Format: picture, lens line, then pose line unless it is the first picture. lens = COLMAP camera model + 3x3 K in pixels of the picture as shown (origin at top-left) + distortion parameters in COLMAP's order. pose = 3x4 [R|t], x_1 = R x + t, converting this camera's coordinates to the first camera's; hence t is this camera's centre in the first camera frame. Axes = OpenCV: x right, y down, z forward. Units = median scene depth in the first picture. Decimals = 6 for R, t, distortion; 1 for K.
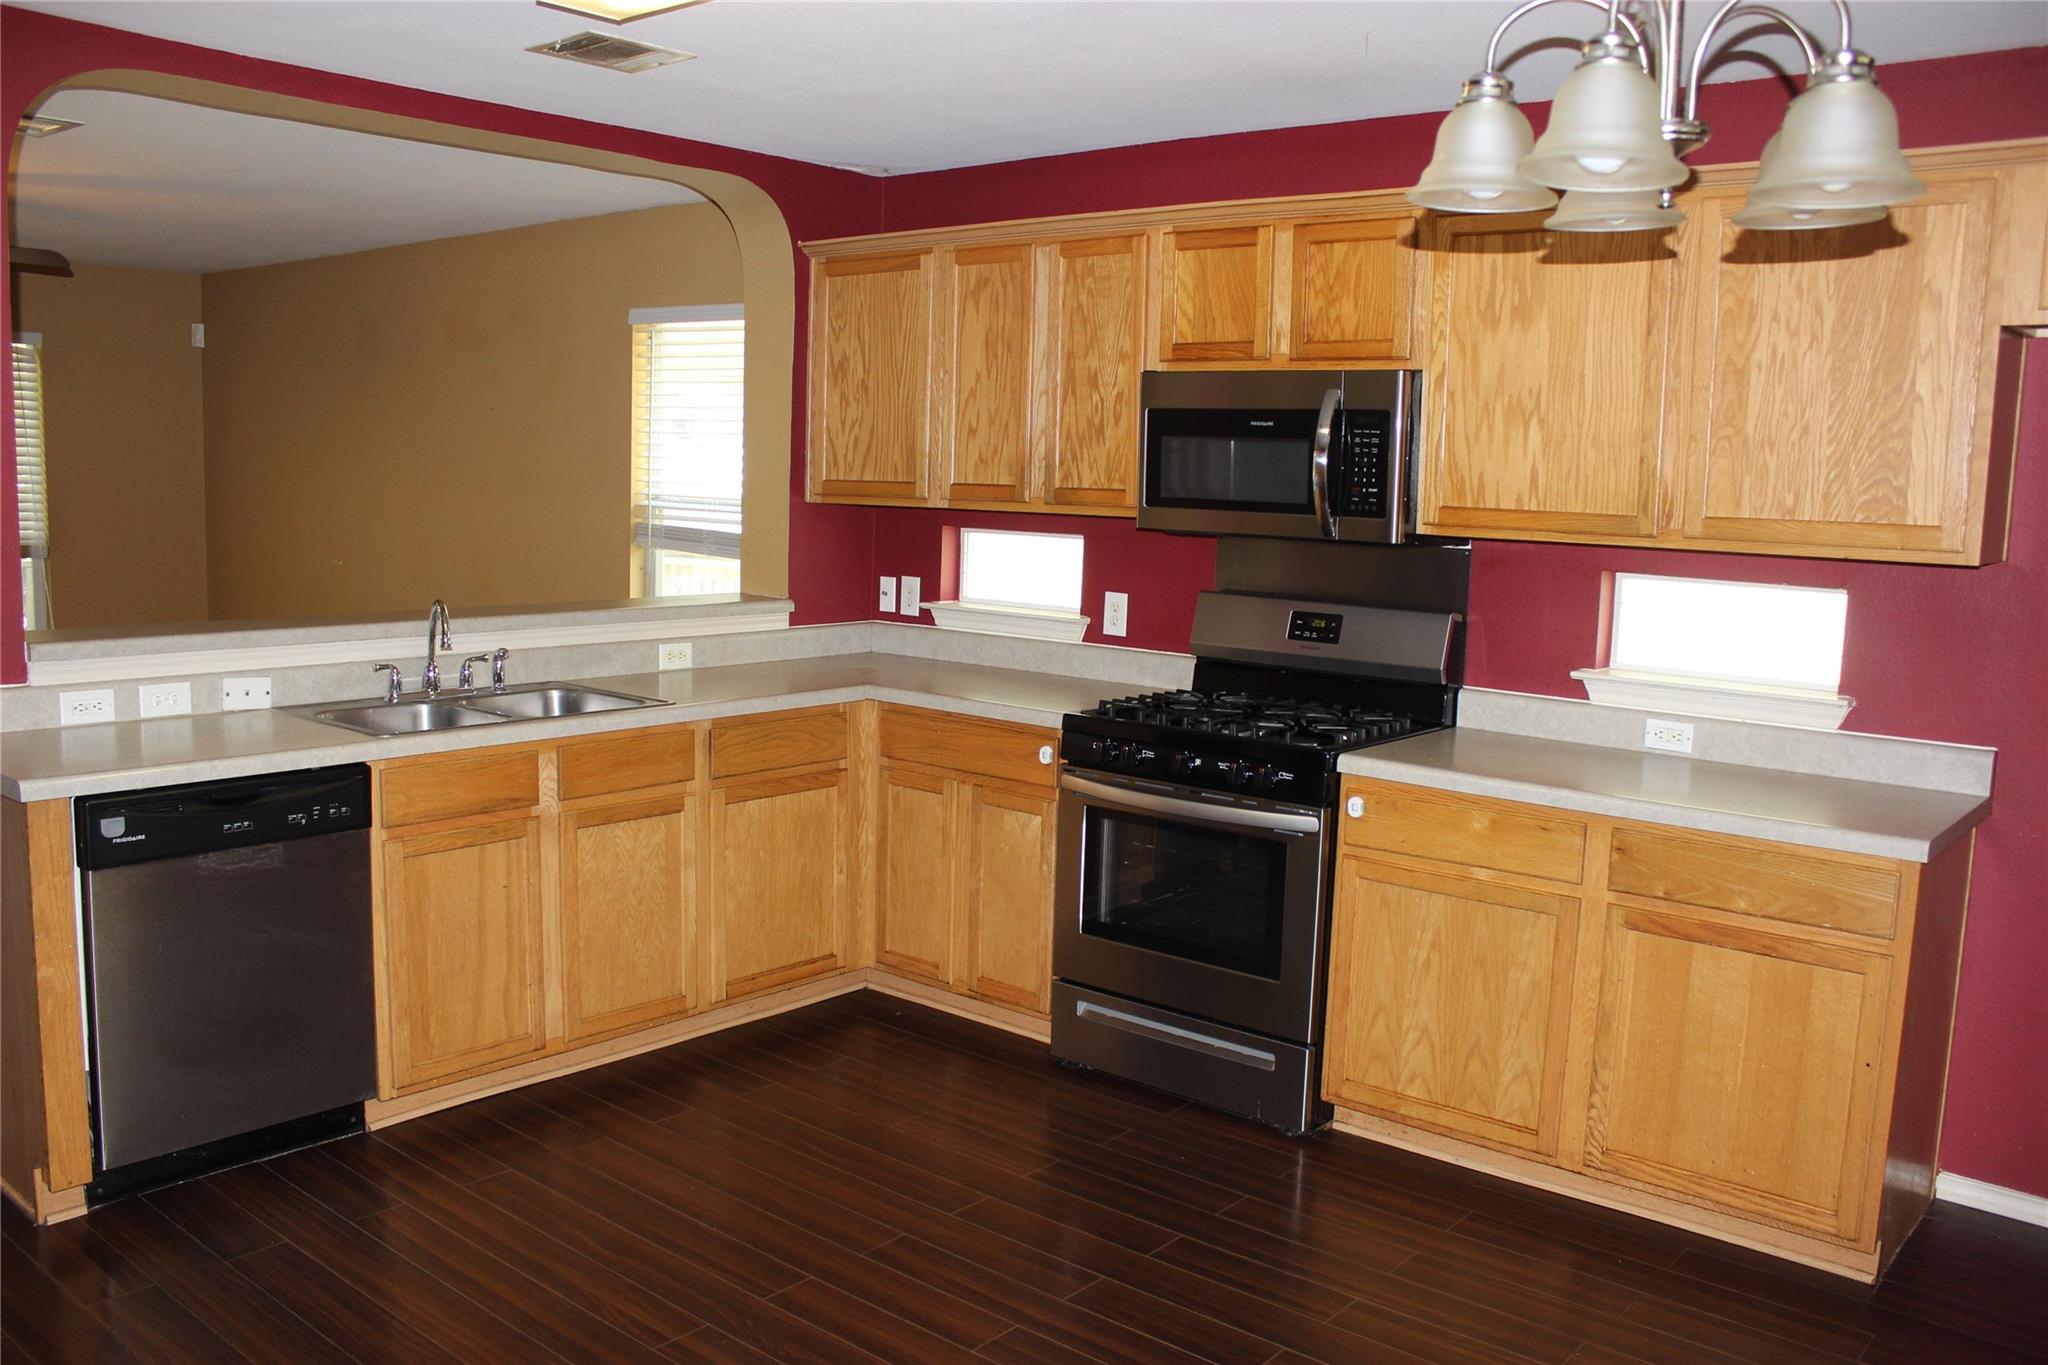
lens RADIAL K [[1700.8, 0, 1024.0], [0, 1700.8, 682.5], [0, 0, 1]] dist [-0.163816, 0.153549]
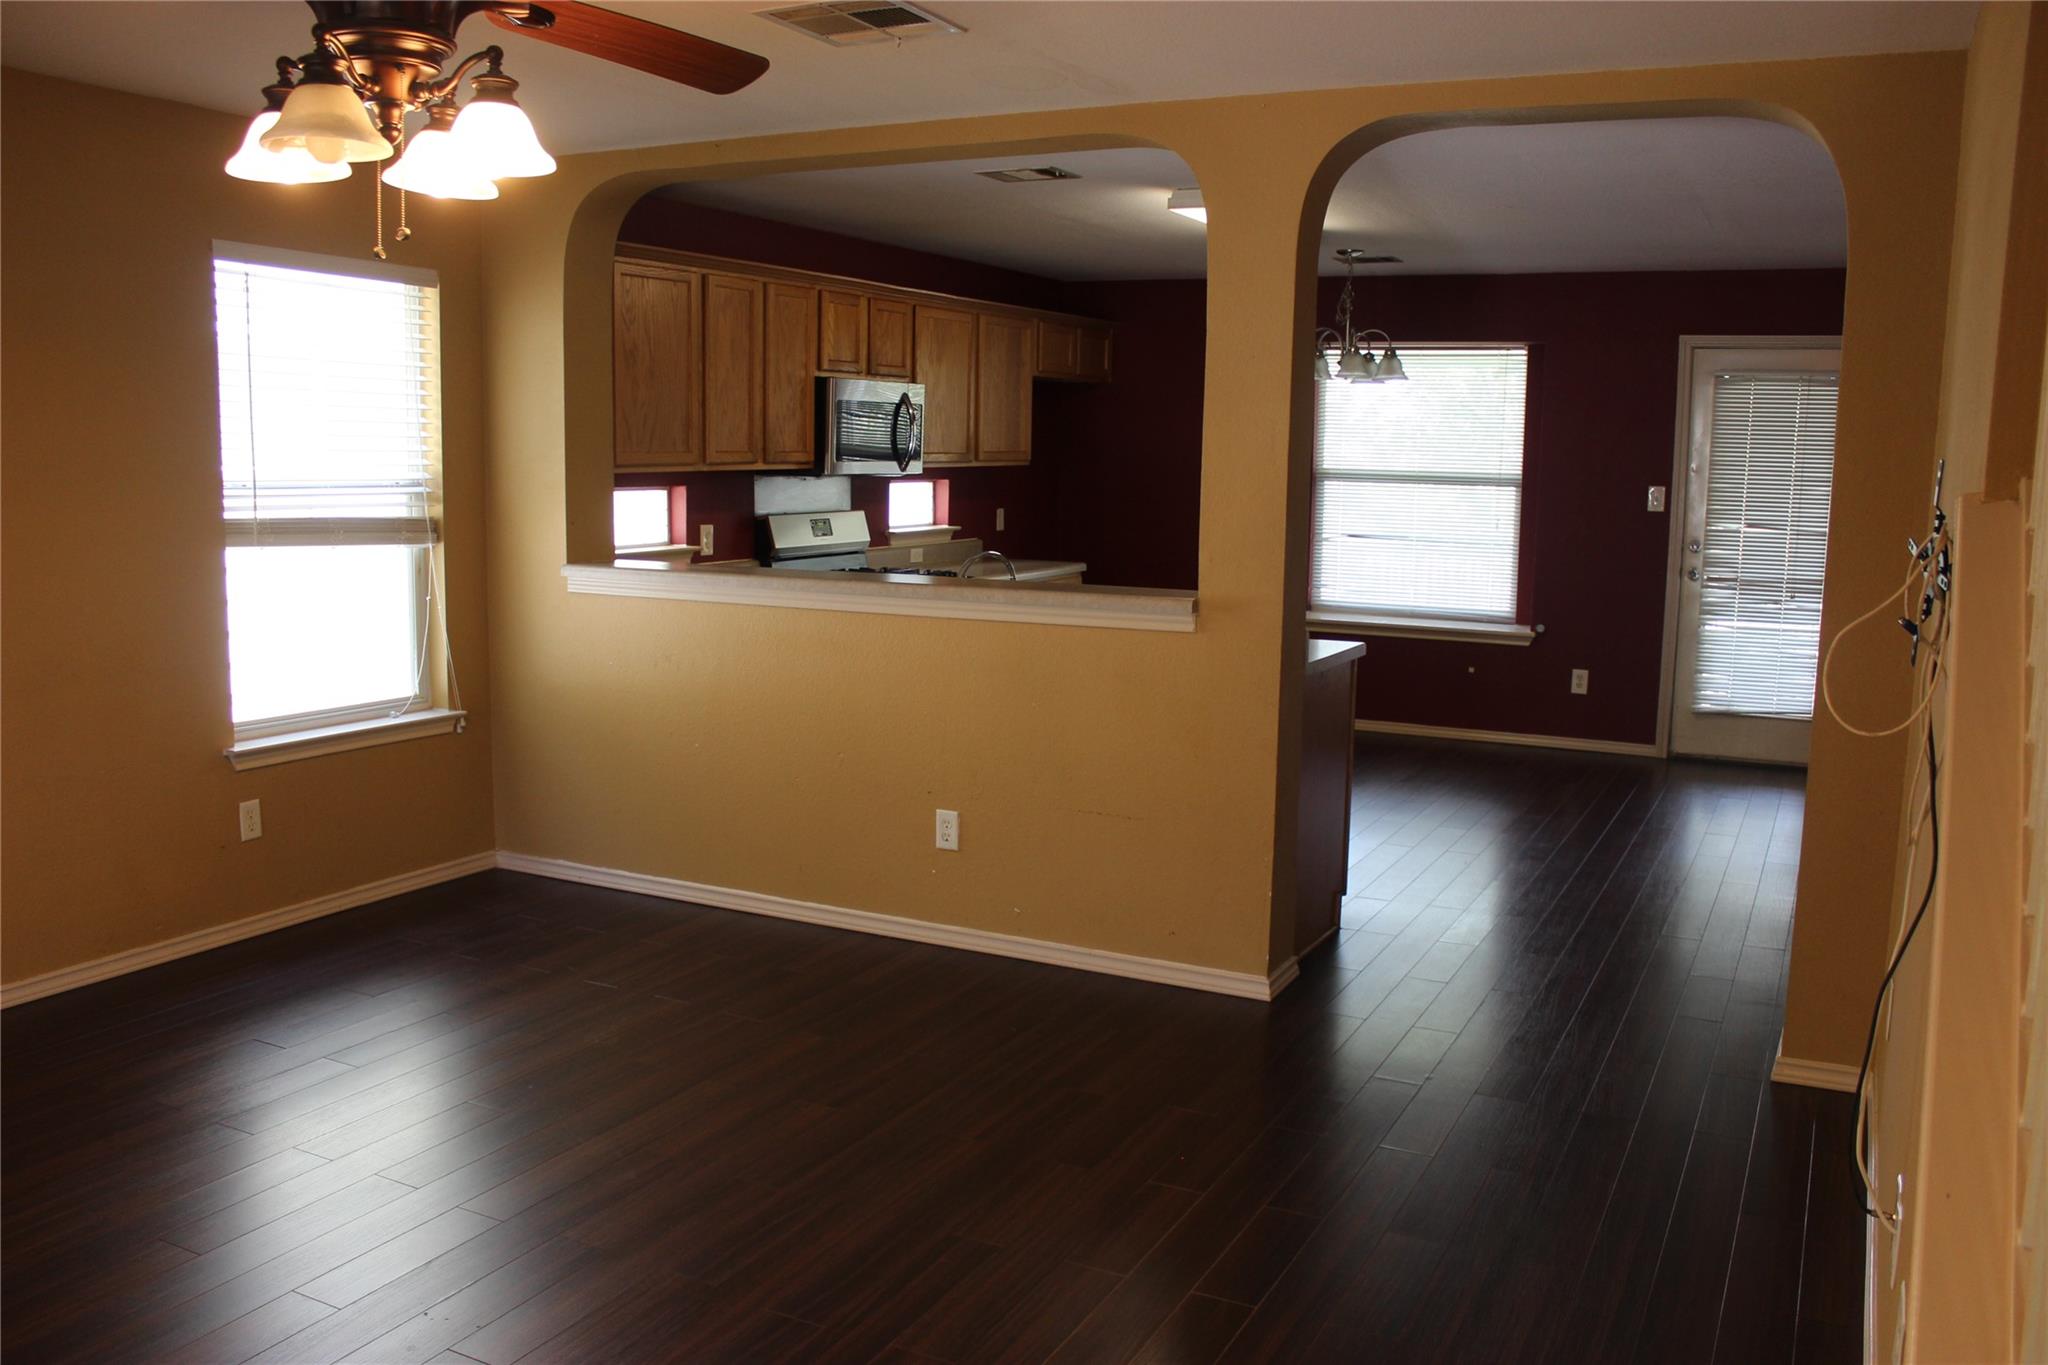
lens RADIAL K [[1700.8, 0, 1024.0], [0, 1700.8, 682.5], [0, 0, 1]] dist [-0.163816, 0.153549]
pose [[-0.226831, -0.167758, 0.959377, -1.368830], [0.102165, 0.975520, 0.194736, -0.170840], [-0.968561, 0.142187, -0.204139, 1.048133]]
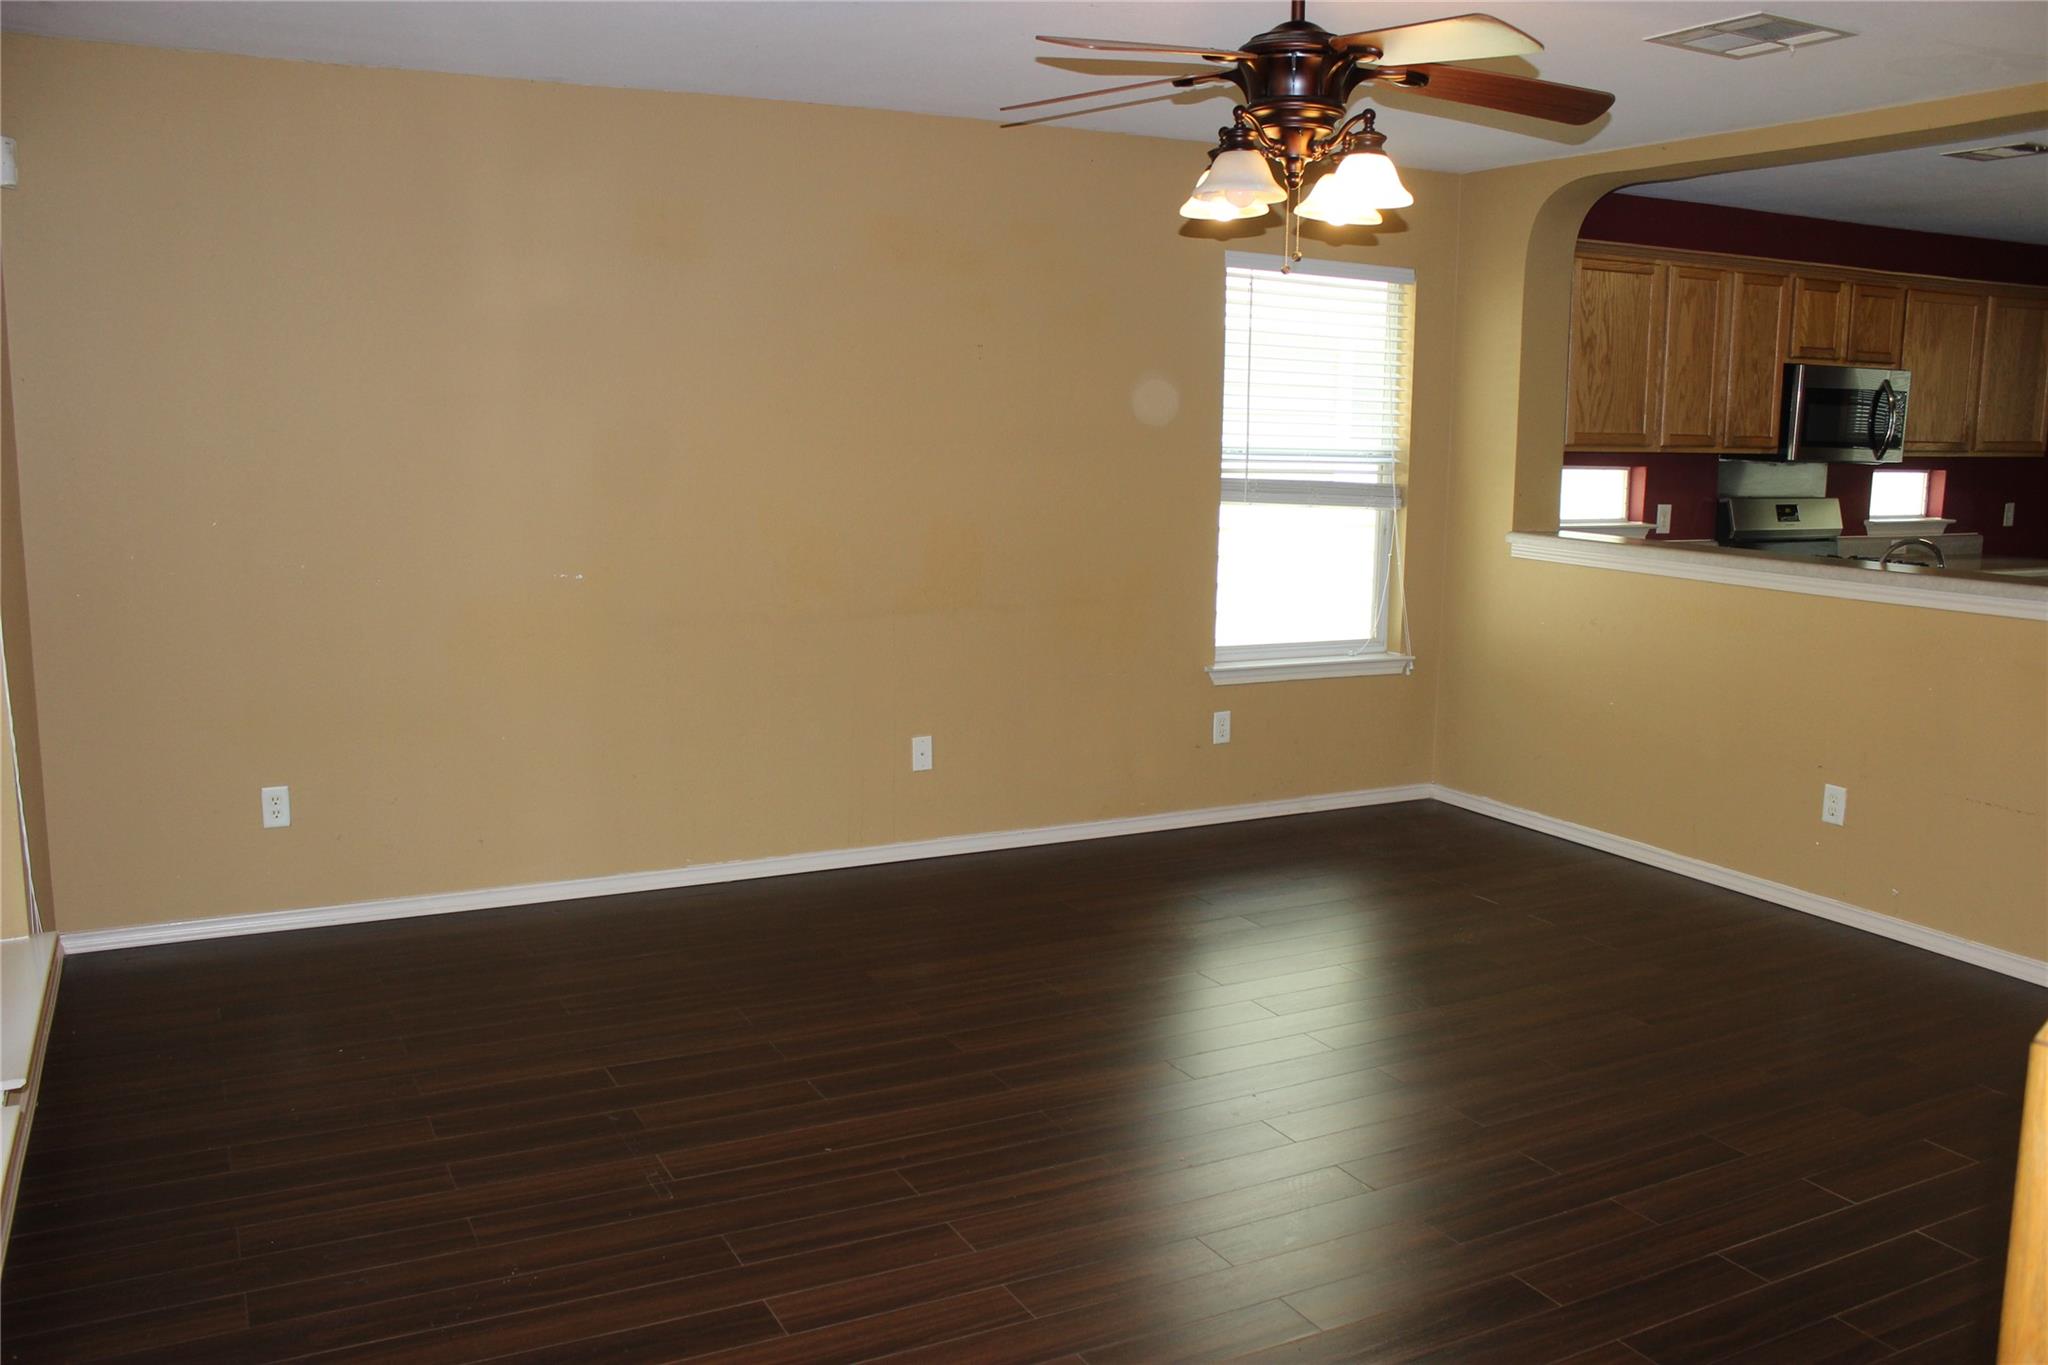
lens RADIAL K [[1700.8, 0, 1024.0], [0, 1700.8, 682.5], [0, 0, 1]] dist [-0.163816, 0.153549]
pose [[0.374364, -0.170762, 0.911423, -1.500801], [0.114406, 0.983894, 0.137348, -0.162784], [-0.920197, 0.052854, 0.387870, 0.958403]]
